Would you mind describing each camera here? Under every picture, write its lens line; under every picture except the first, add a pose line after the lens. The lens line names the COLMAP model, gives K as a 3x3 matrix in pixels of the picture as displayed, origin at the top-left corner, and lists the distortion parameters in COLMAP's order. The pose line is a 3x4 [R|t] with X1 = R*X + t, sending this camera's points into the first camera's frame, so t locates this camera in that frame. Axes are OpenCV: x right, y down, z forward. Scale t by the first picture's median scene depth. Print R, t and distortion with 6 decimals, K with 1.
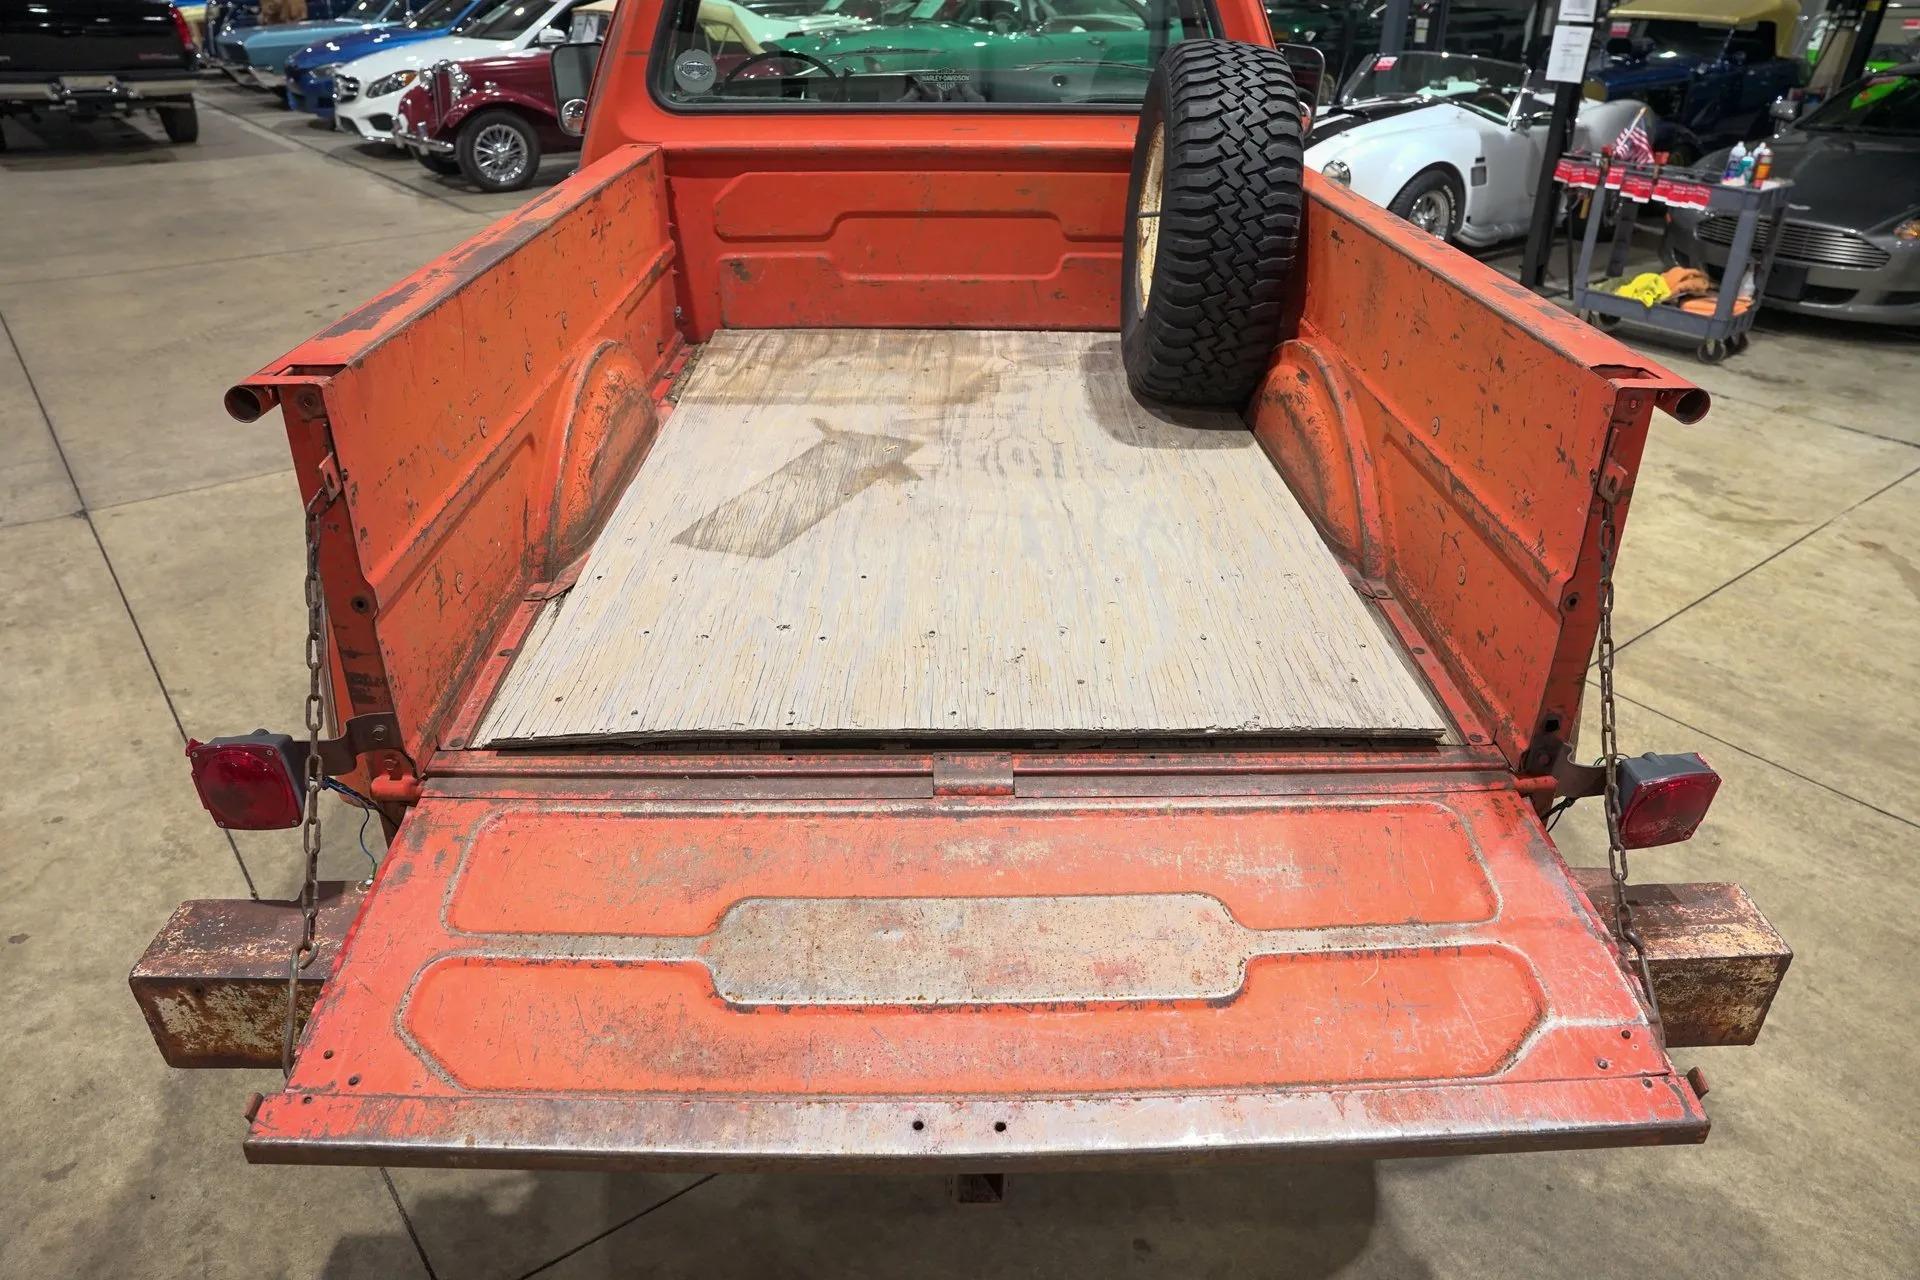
lens RADIAL K [[1314.8, 0, 966.2], [0, 1314.8, 638.1], [0, 0, 1]] dist [-0.143186, 0.113936]
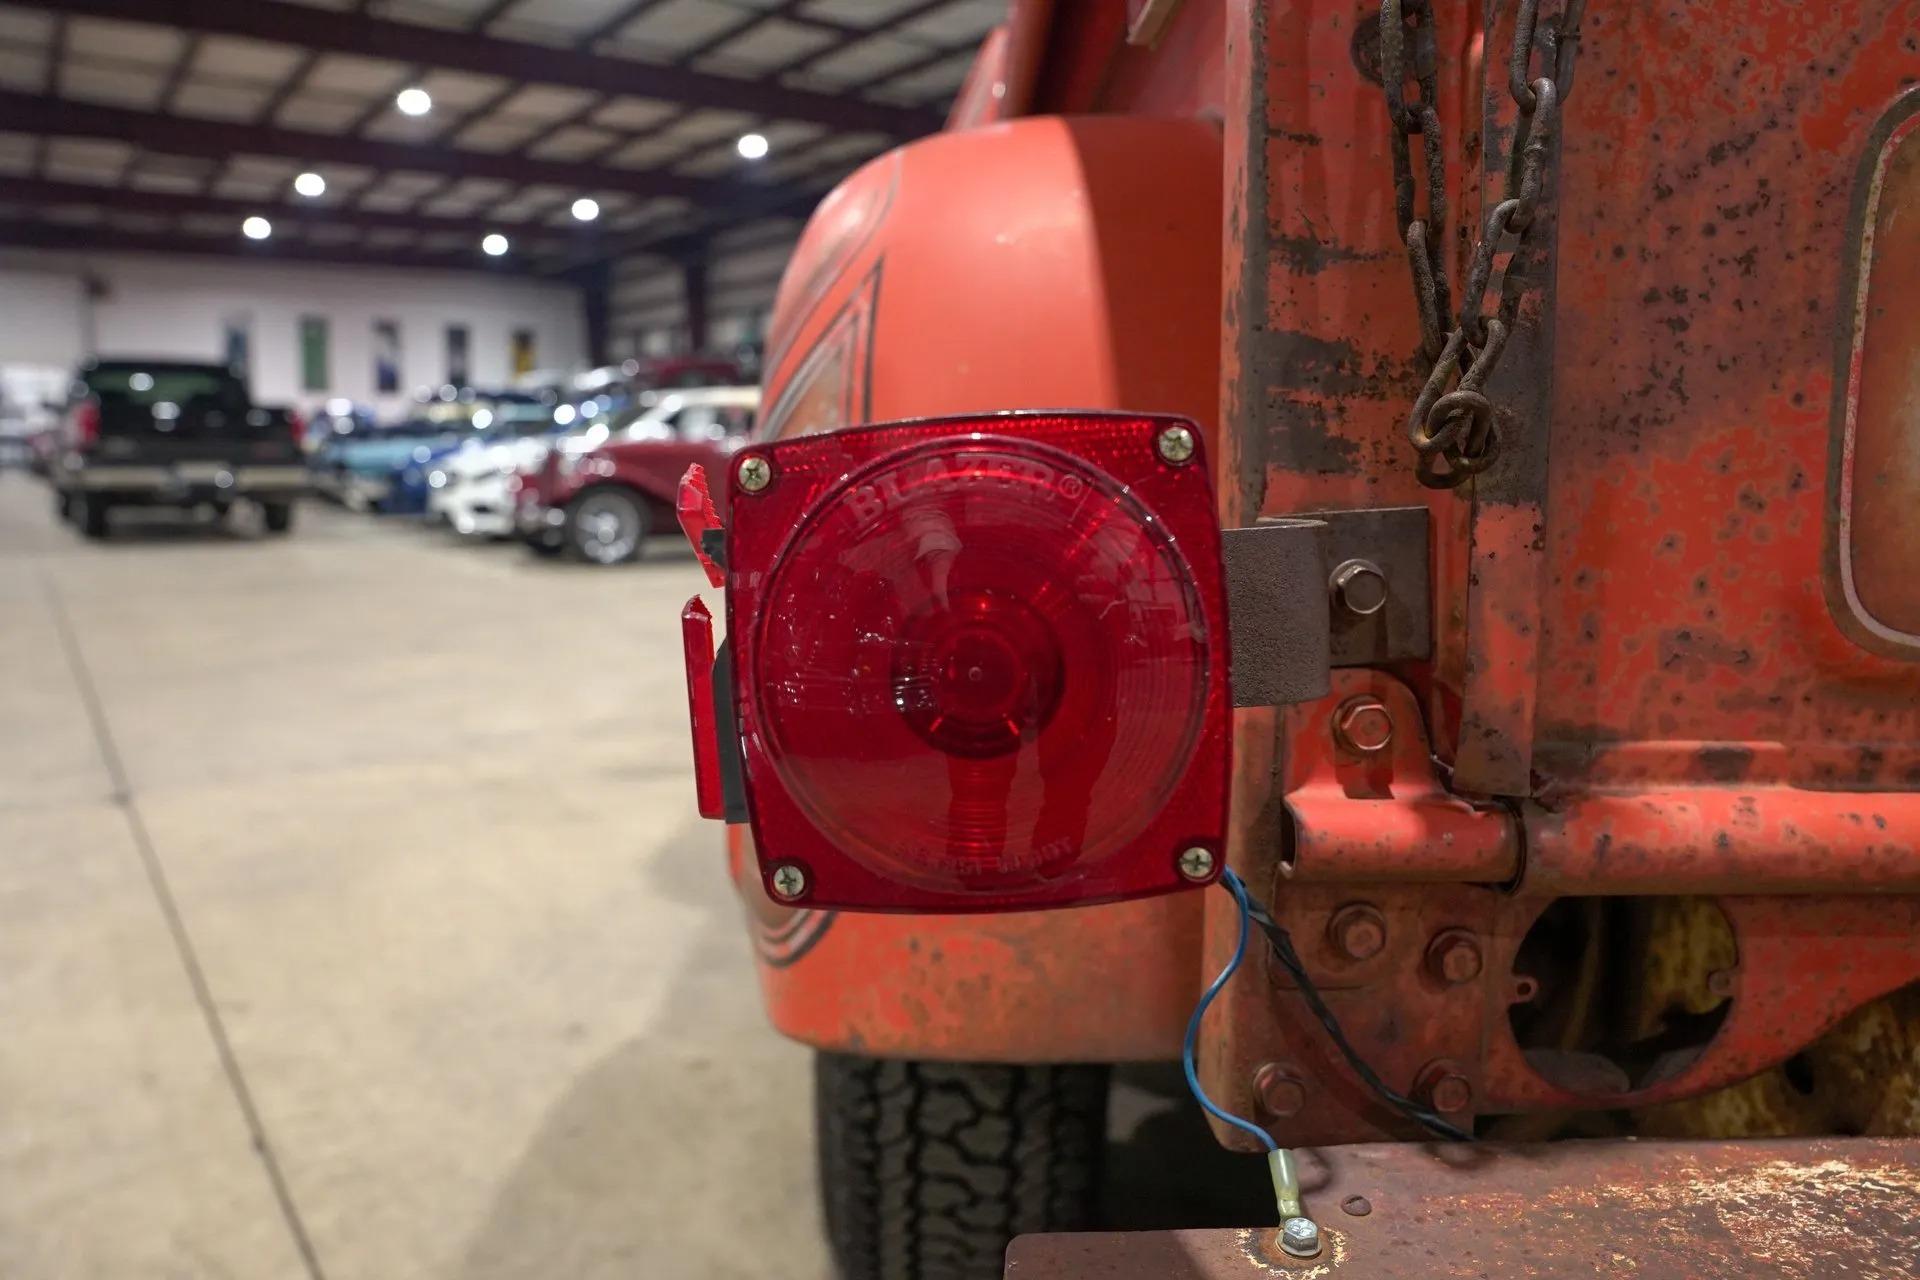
lens RADIAL K [[1306.9, 0, 967.9], [0, 1306.9, 634.6], [0, 0, 1]] dist [-0.138384, 0.103340]
pose [[0.999926, 0.003170, -0.011769, -0.283347], [-0.007042, 0.938385, -0.345521, 0.091571], [0.009948, 0.345578, 0.938337, 0.404513]]
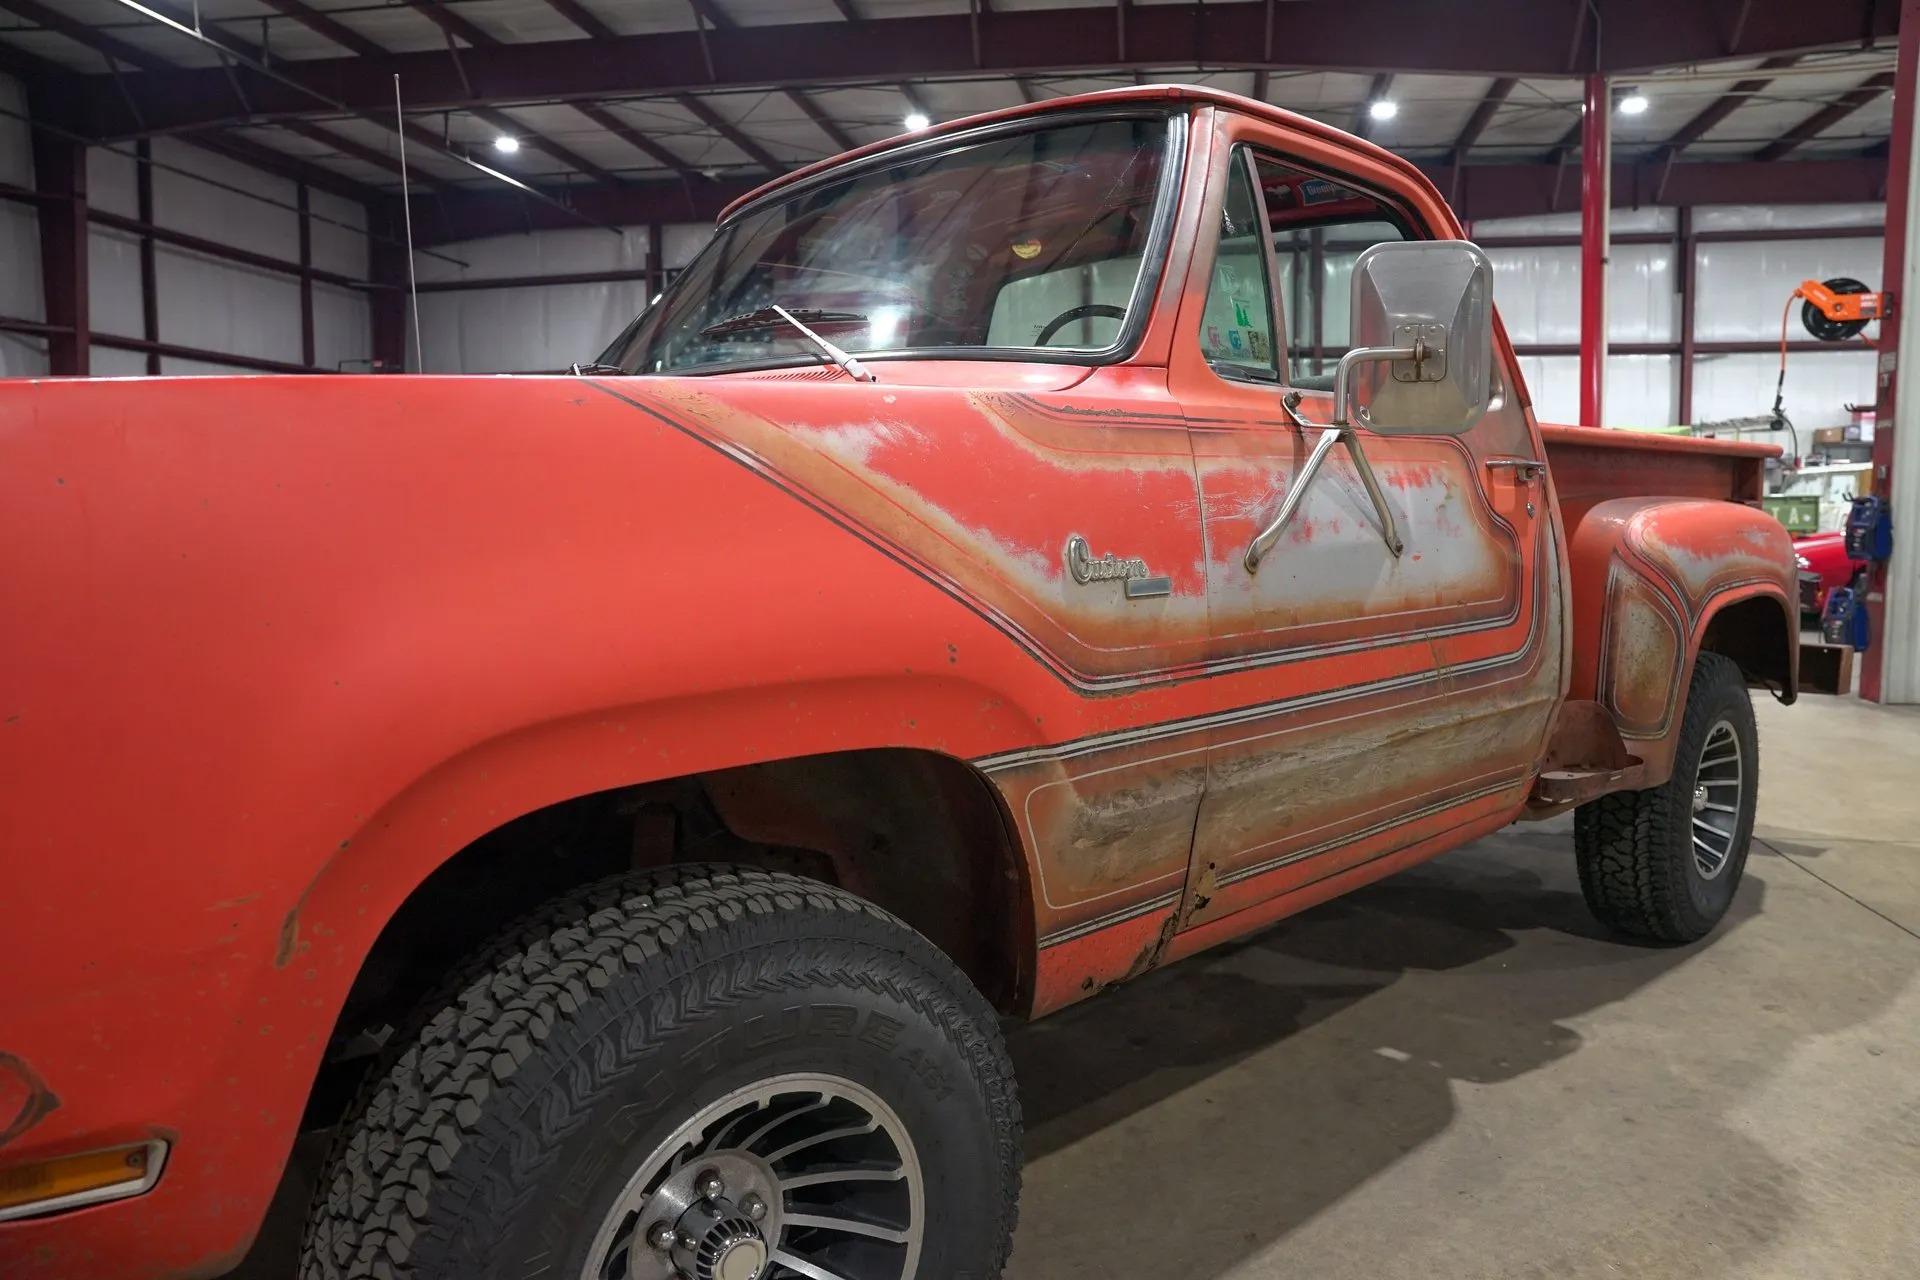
lens RADIAL K [[1314.8, 0, 966.2], [0, 1314.8, 638.1], [0, 0, 1]] dist [-0.143186, 0.113936]
pose [[-0.659505, -0.080765, 0.747349, -0.714367], [0.353400, 0.844173, 0.403089, -0.763141], [-0.663447, 0.529953, -0.528194, 1.844336]]
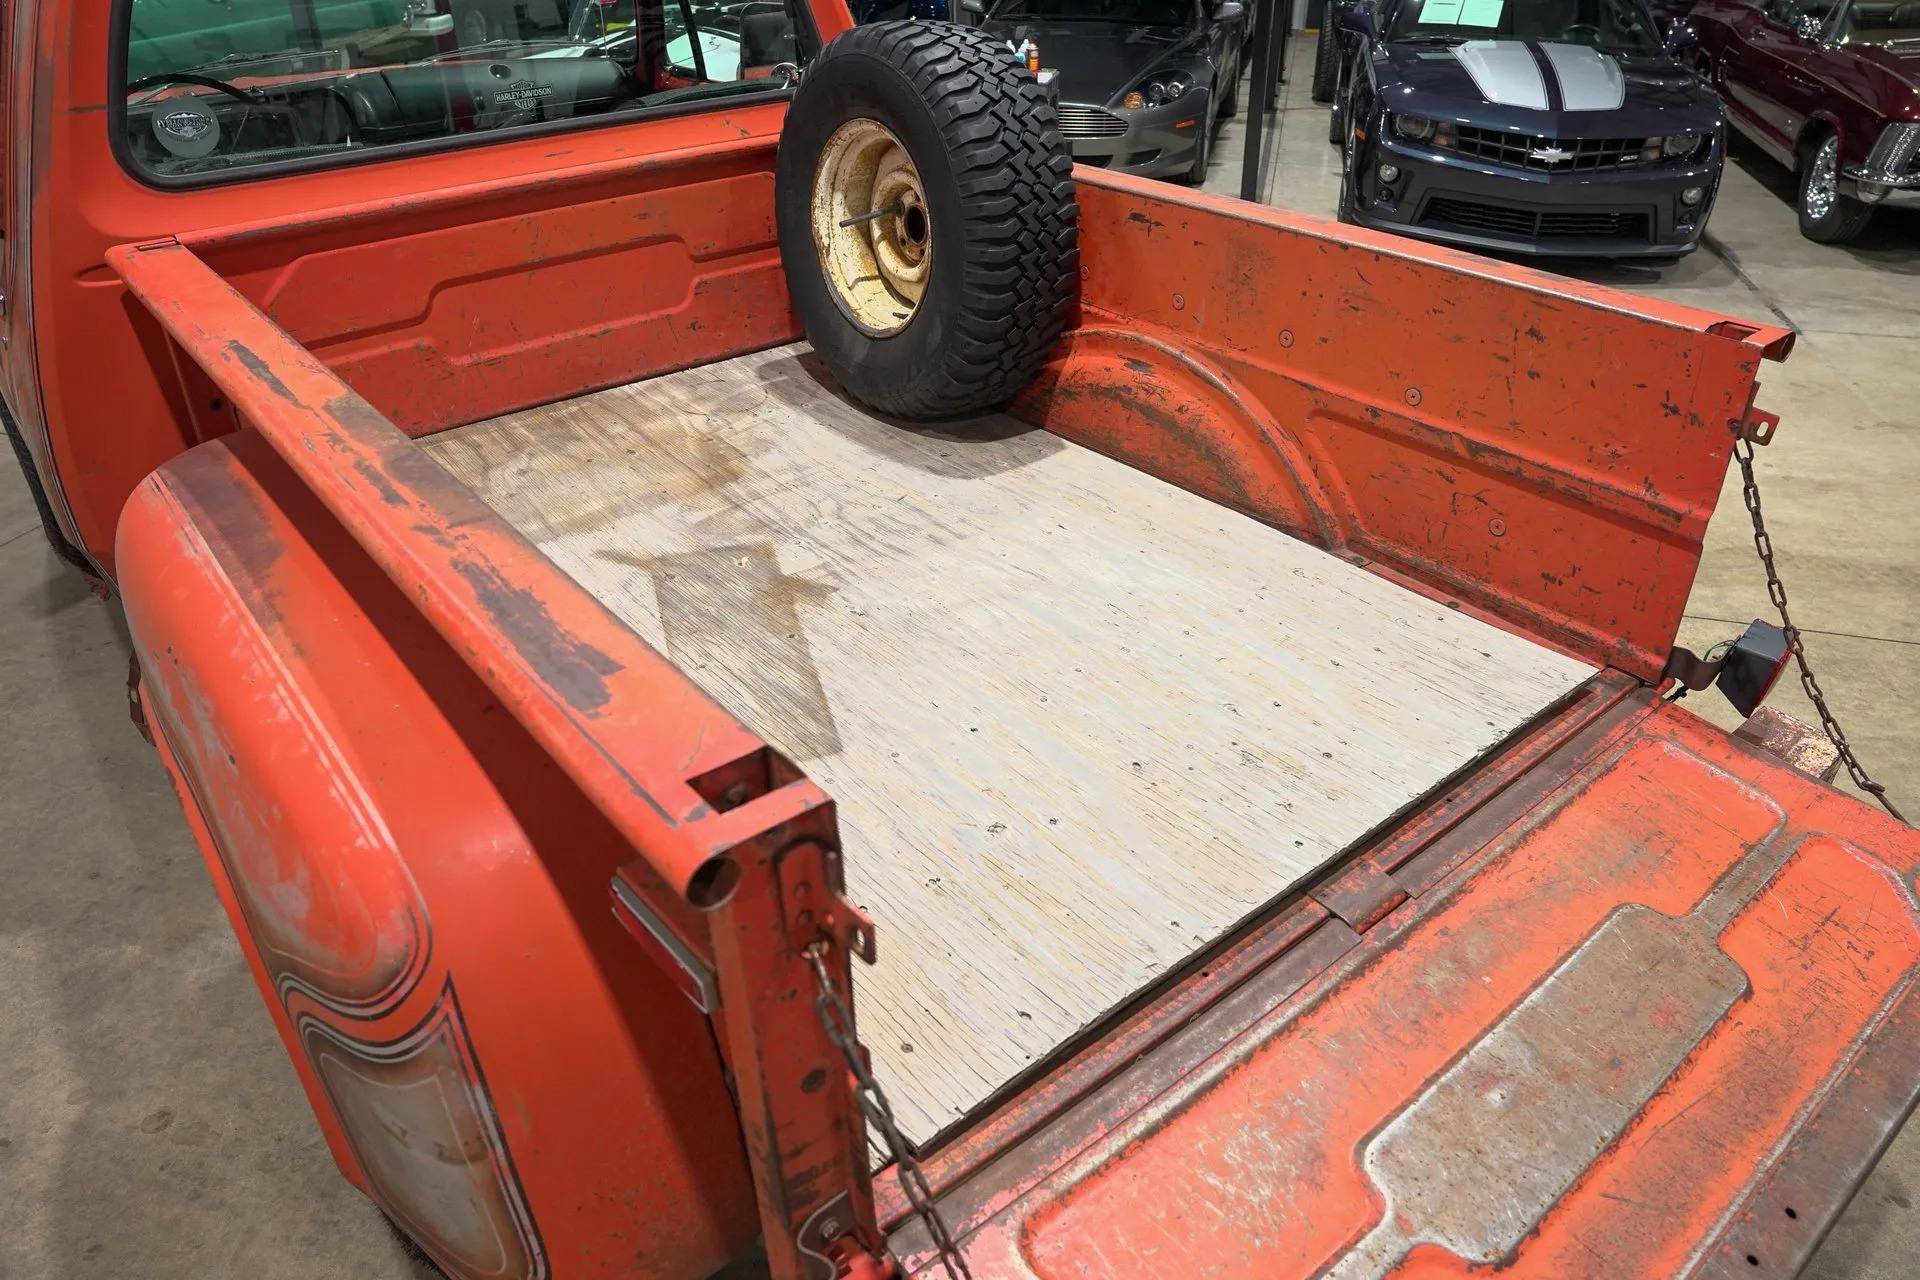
lens RADIAL K [[1314.8, 0, 966.2], [0, 1314.8, 638.1], [0, 0, 1]] dist [-0.143186, 0.113936]
pose [[0.788086, -0.331261, 0.518832, -0.343712], [0.301202, 0.942579, 0.144297, -0.155330], [-0.536840, 0.042555, 0.842610, 0.206390]]
